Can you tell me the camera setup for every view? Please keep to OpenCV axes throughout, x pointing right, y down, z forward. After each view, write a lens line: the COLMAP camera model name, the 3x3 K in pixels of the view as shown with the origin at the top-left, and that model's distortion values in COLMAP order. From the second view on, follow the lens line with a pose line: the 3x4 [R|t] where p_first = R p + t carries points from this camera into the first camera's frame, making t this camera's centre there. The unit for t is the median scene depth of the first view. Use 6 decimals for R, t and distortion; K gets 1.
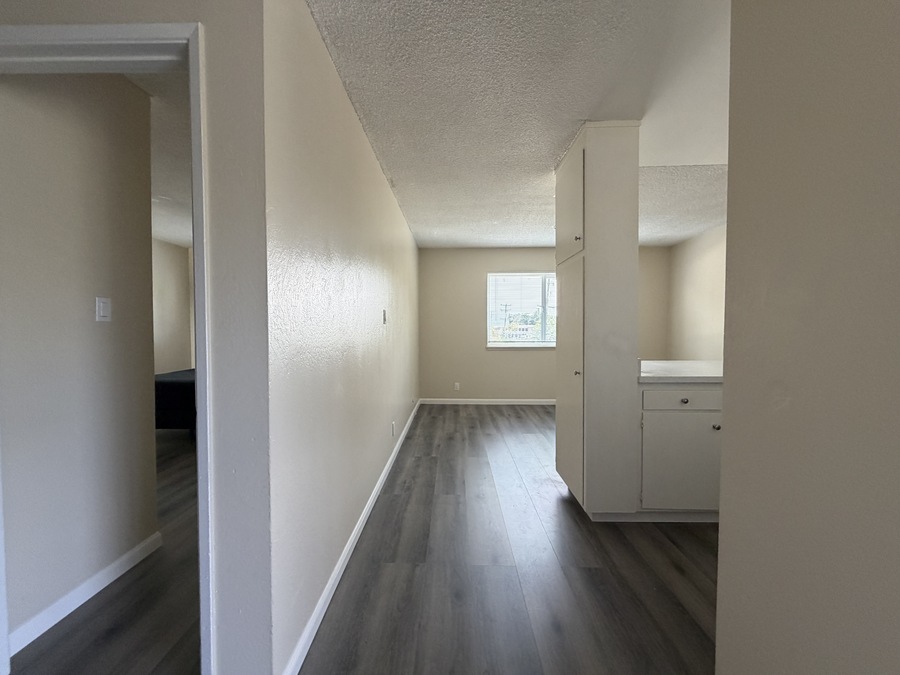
lens RADIAL K [[359.0, 0, 448.1], [0, 359.0, 337.4], [0, 0, 1]] dist [-0.000893, 0.000066]
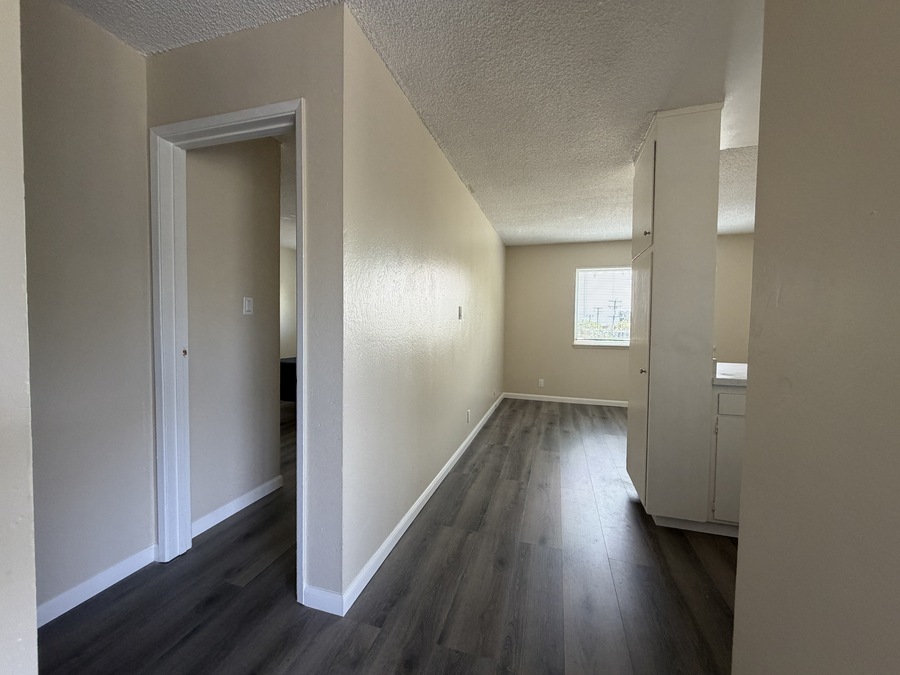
lens RADIAL K [[359.0, 0, 448.1], [0, 359.0, 337.4], [0, 0, 1]] dist [-0.000893, 0.000066]
pose [[0.961491, 0.025247, -0.273676, 0.099189], [-0.022514, 0.999660, 0.013125, 0.005098], [0.273914, -0.006458, 0.961732, -0.072723]]
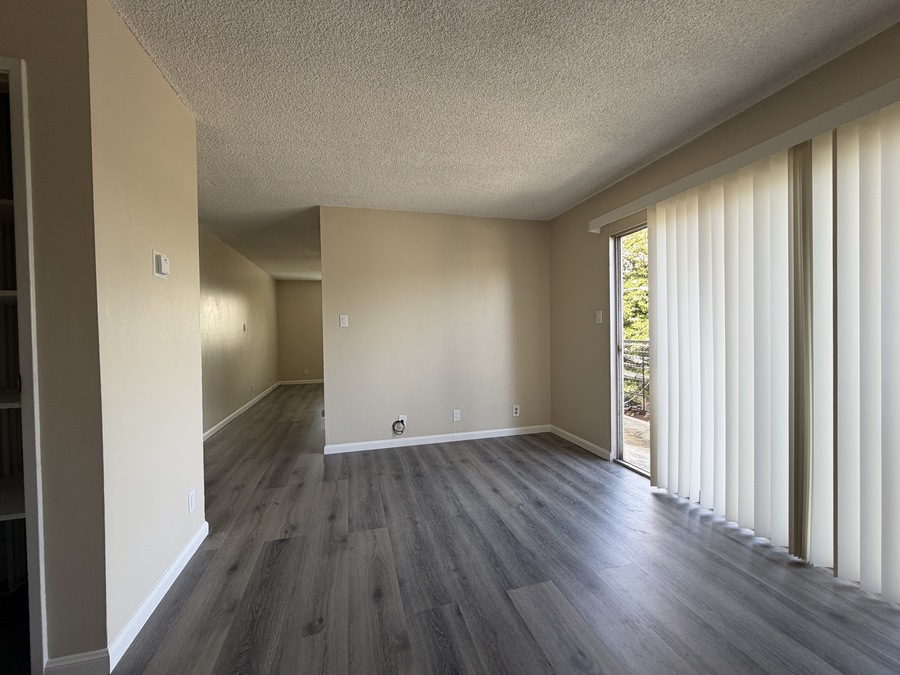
lens RADIAL K [[359.0, 0, 448.1], [0, 359.0, 337.4], [0, 0, 1]] dist [-0.000893, 0.000066]
pose [[0.958313, -0.019110, 0.285081, 0.366535], [0.022585, 0.999705, -0.008906, 0.040266], [-0.284827, 0.014973, 0.958462, -1.333692]]
